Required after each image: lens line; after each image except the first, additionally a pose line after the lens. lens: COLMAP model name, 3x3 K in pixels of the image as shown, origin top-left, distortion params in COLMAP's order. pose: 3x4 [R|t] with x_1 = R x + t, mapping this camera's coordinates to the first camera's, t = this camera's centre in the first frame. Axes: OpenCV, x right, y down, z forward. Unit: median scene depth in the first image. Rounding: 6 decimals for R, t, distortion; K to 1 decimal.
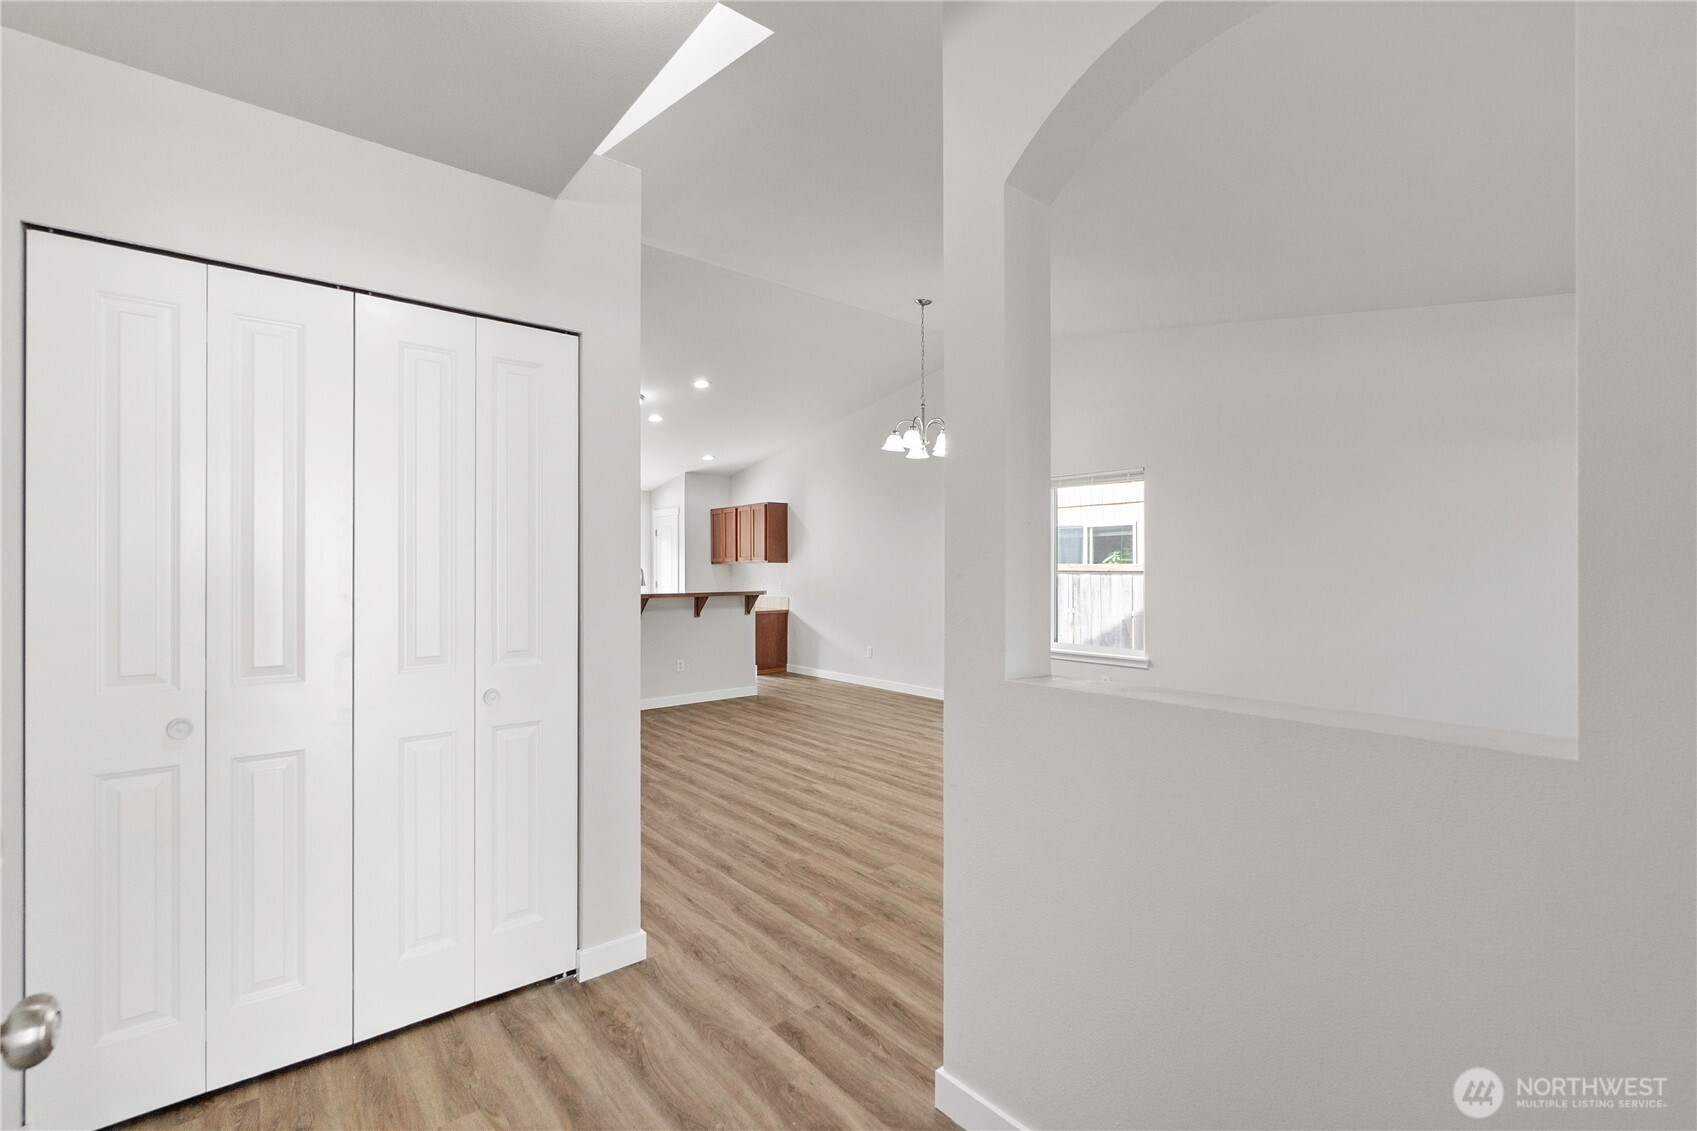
lens RADIAL K [[741.7, 0, 826.6], [0, 741.7, 574.5], [0, 0, 1]] dist [0.001418, 0.000224]
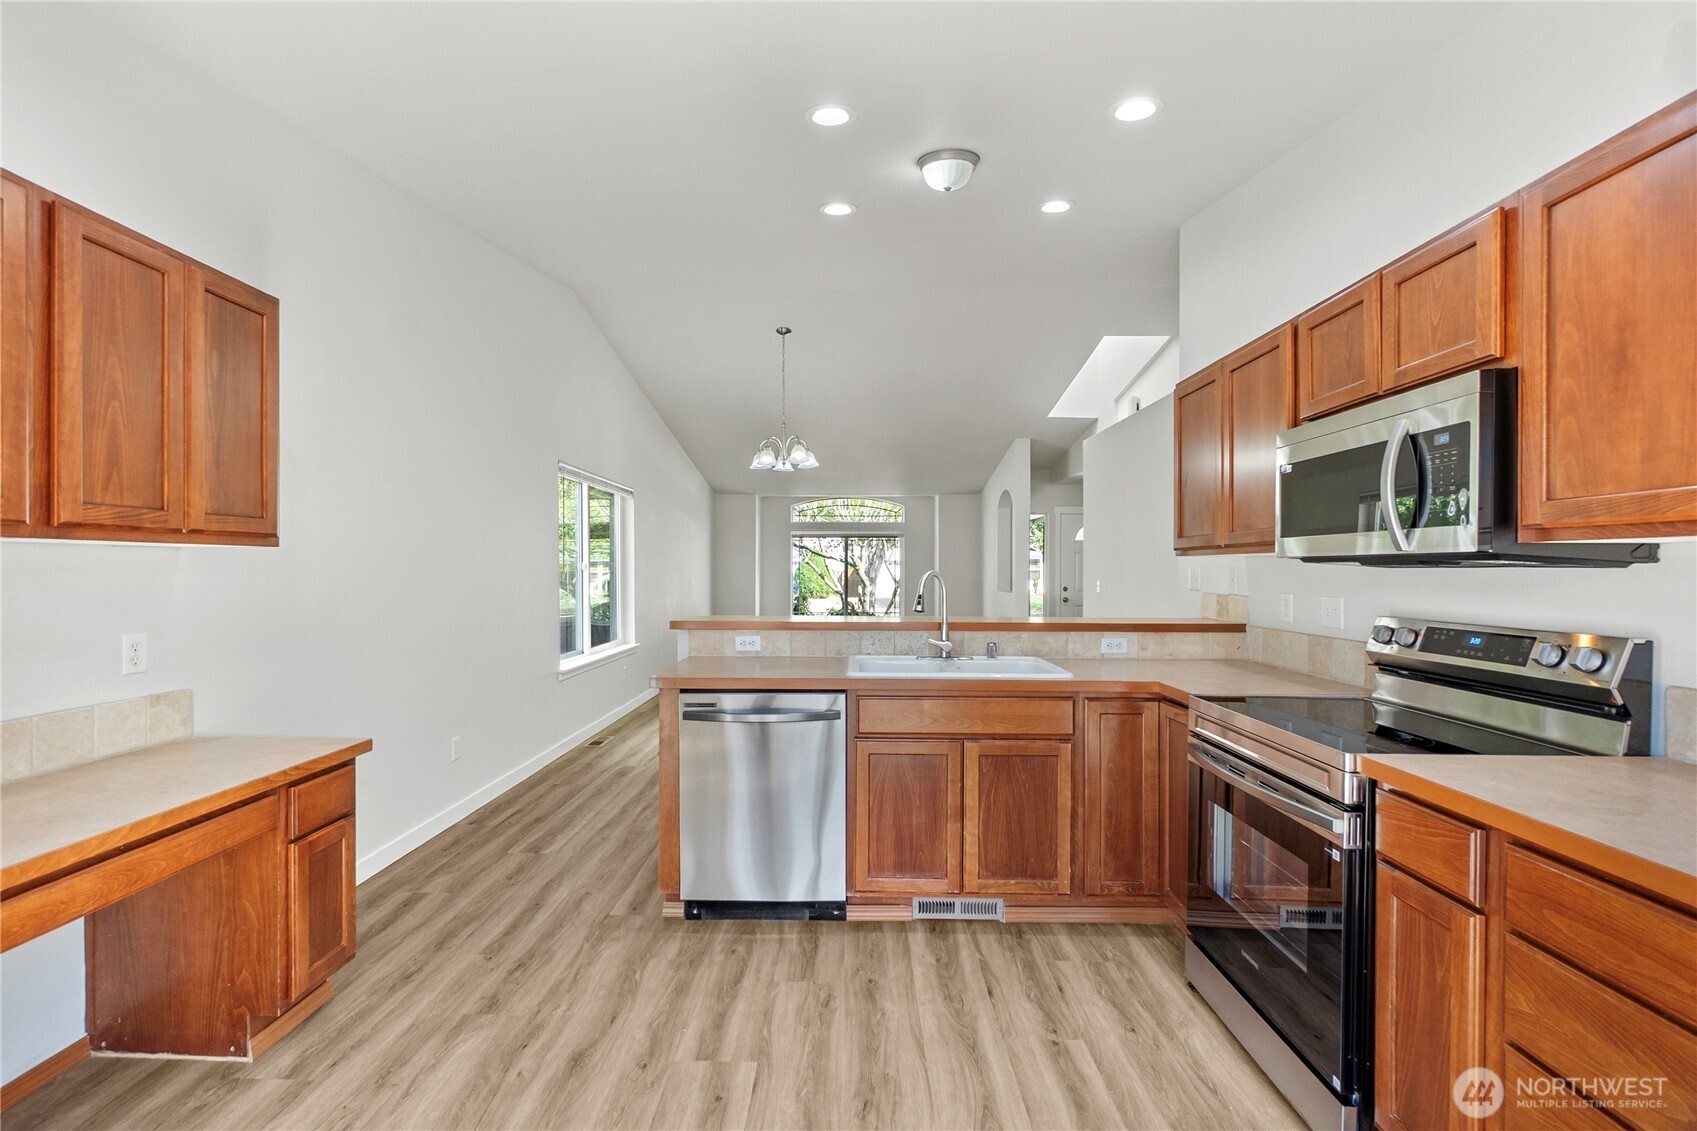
lens RADIAL K [[739.7, 0, 820.5], [0, 739.7, 571.7], [0, 0, 1]] dist [-0.003369, -0.000880]
pose [[-0.748169, -0.002193, 0.663505, -0.550792], [0.002959, 0.999974, 0.006642, -0.011992], [-0.663502, 0.006932, -0.748143, 1.547077]]
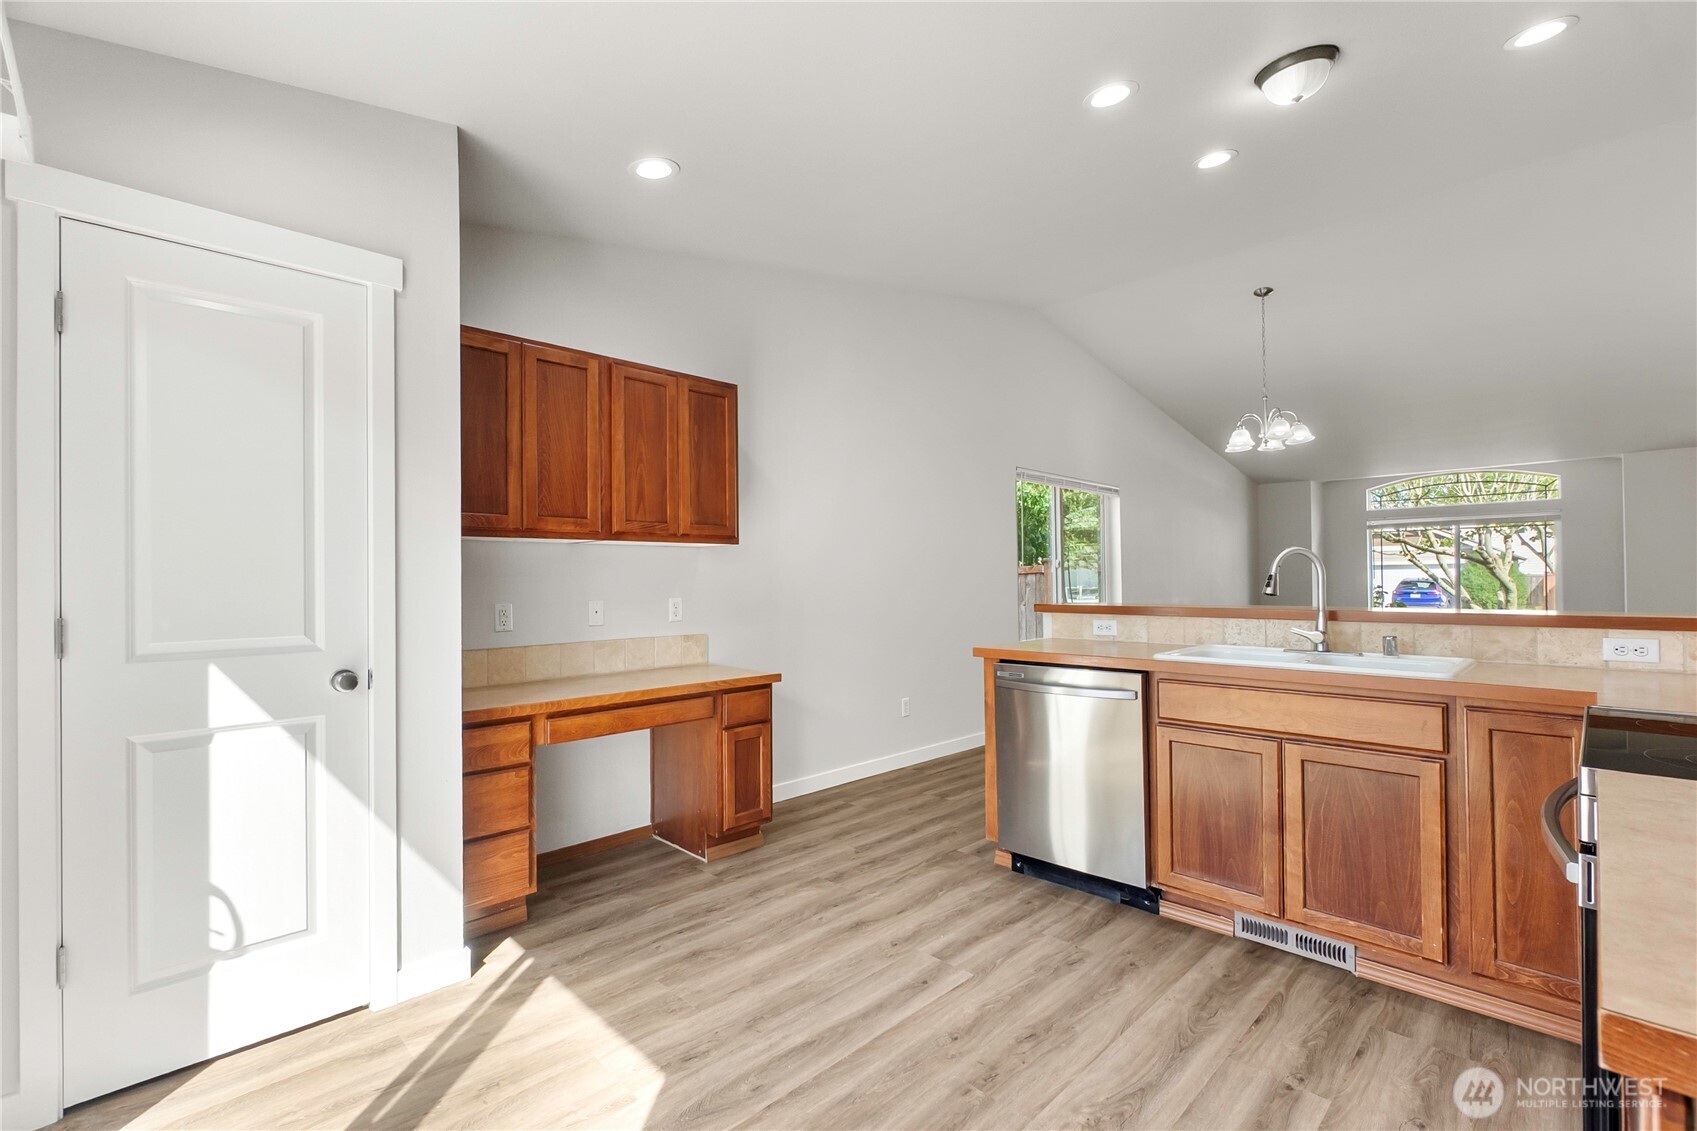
lens RADIAL K [[741.7, 0, 826.6], [0, 741.7, 574.5], [0, 0, 1]] dist [0.001418, 0.000224]
pose [[-0.075922, 0.010069, 0.997063, -0.677074], [0.012519, 0.999880, -0.009144, 0.006045], [-0.997035, 0.011788, -0.076039, 1.429937]]
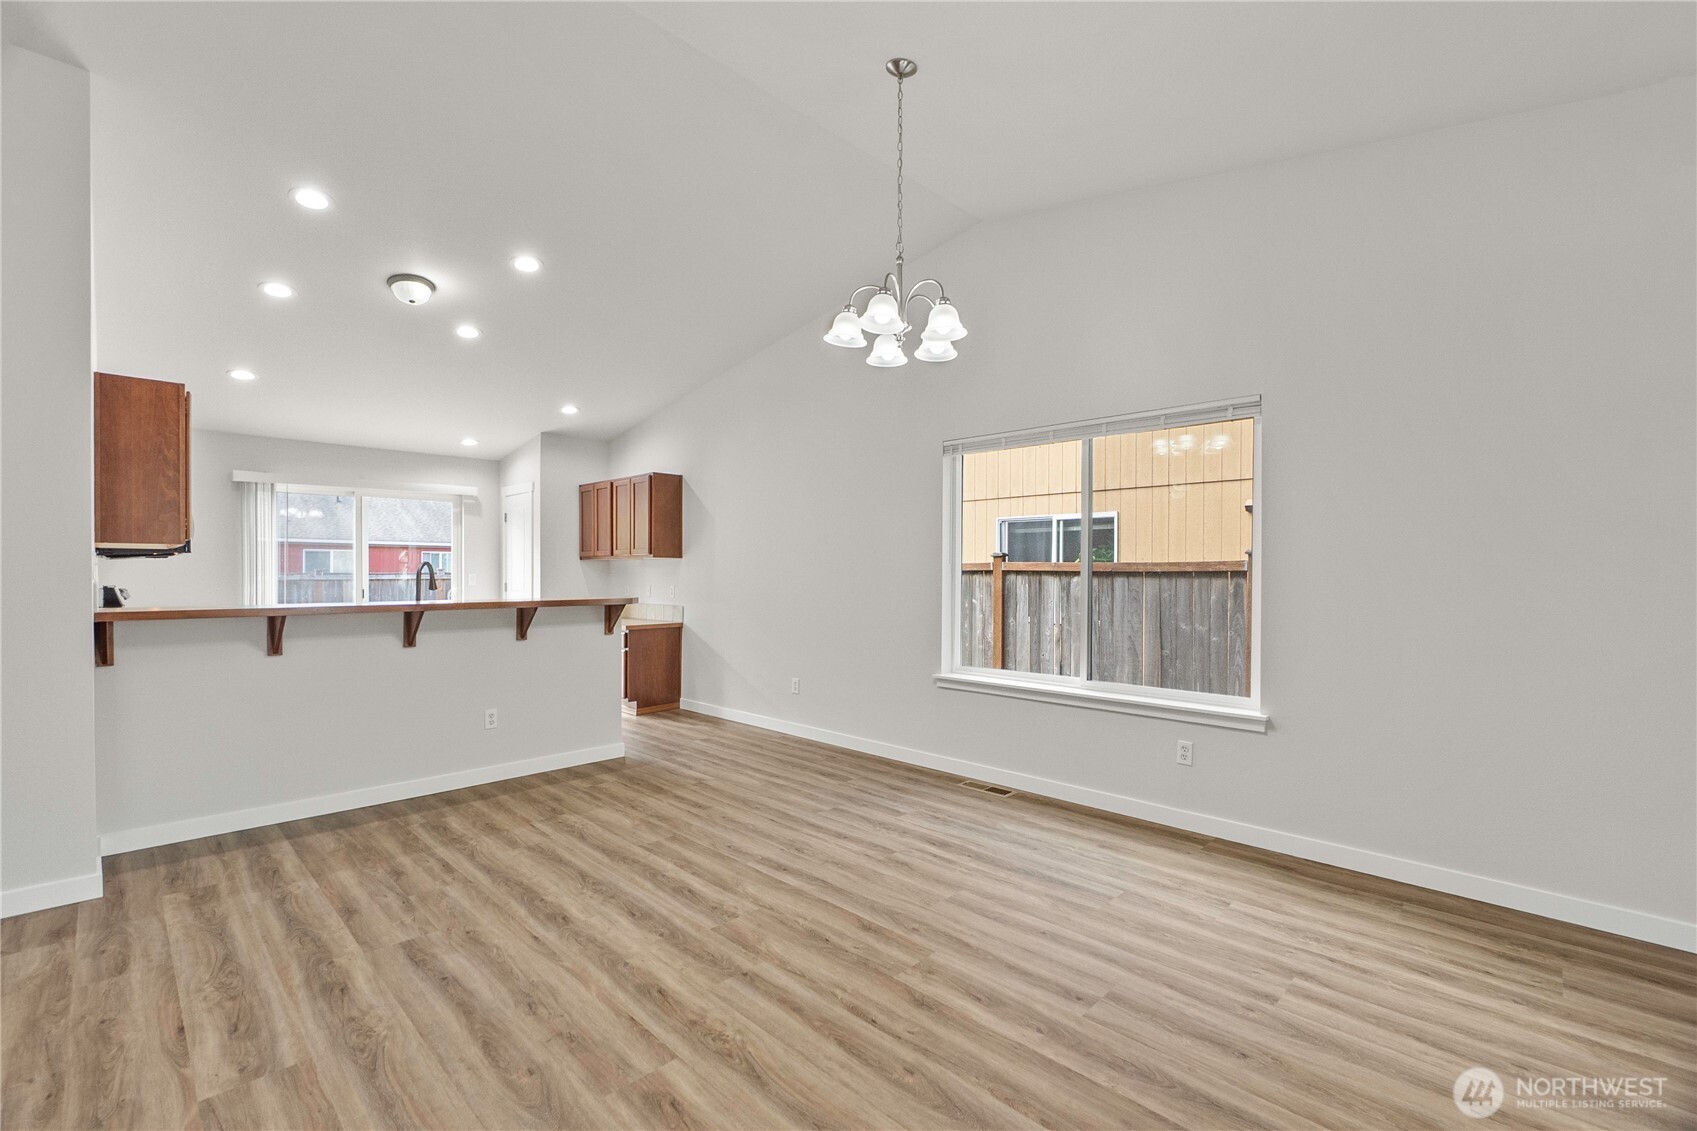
lens RADIAL K [[731.7, 0, 824.1], [0, 731.7, 575.7], [0, 0, 1]] dist [-0.000197, 0.000076]
pose [[0.994808, 0.004474, 0.101668, 0.018887], [-0.004182, 0.999986, -0.003085, 0.004480], [-0.101680, 0.002644, 0.994814, 0.409674]]
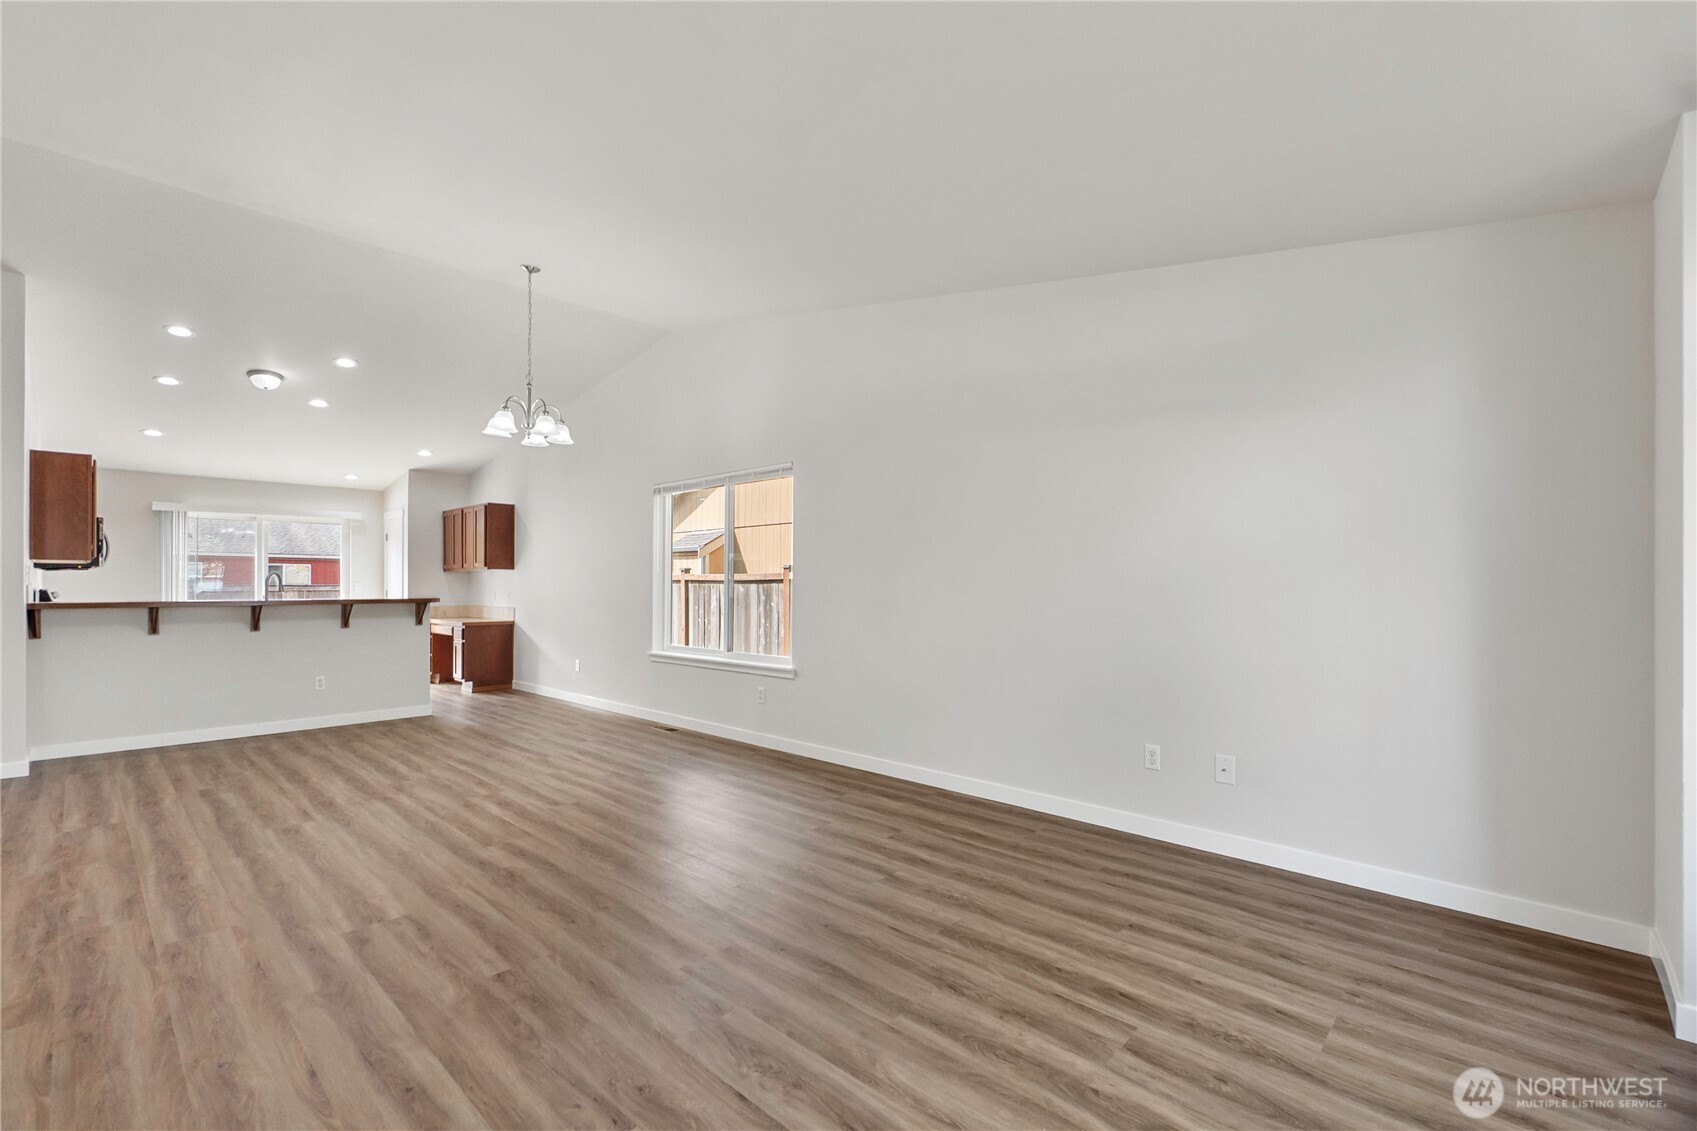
lens RADIAL K [[737.4, 0, 831.0], [0, 737.4, 581.9], [0, 0, 1]] dist [-0.003273, -0.000538]
pose [[0.992425, 0.002300, 0.122827, 0.330723], [-0.000707, 0.999915, -0.013013, 0.015990], [-0.122847, 0.012828, 0.992343, 0.071602]]
